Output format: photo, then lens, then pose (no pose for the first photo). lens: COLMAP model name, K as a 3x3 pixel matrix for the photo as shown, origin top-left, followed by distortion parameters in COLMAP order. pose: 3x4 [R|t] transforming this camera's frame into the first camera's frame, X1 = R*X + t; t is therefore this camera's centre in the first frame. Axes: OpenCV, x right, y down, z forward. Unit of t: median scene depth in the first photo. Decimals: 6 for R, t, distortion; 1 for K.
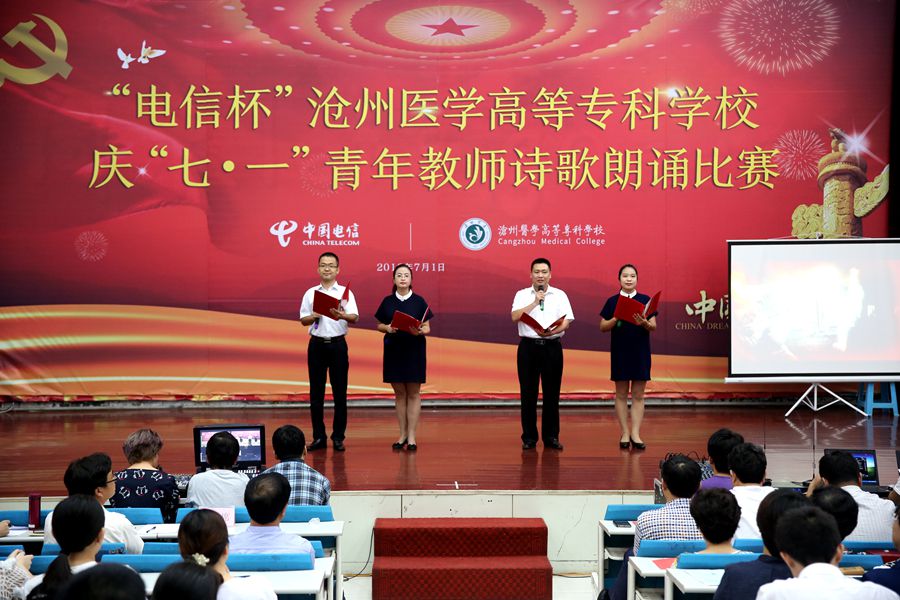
lens RADIAL K [[1272.7, 0, 453.5], [0, 1272.7, 297.5], [0, 0, 1]] dist [0.101670, 0.056268]
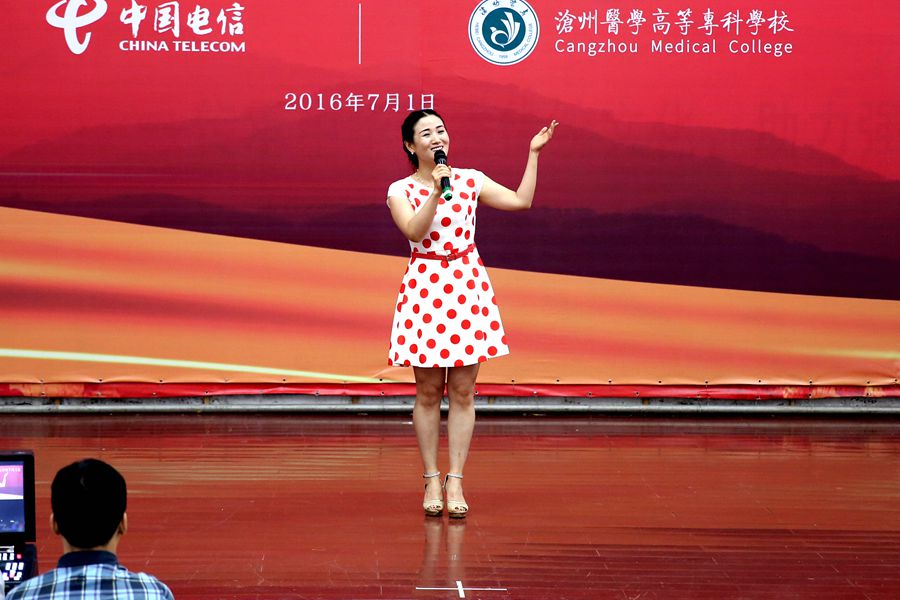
lens RADIAL K [[2502.2, 0, 440.0], [0, 2502.2, 207.6], [0, 0, 1]] dist [0.152804, 0.579812]
pose [[0.999968, 0.007674, -0.002412, -0.002737], [-0.007653, 0.999935, 0.008465, 0.005791], [0.002477, -0.008447, 0.999961, 0.116243]]
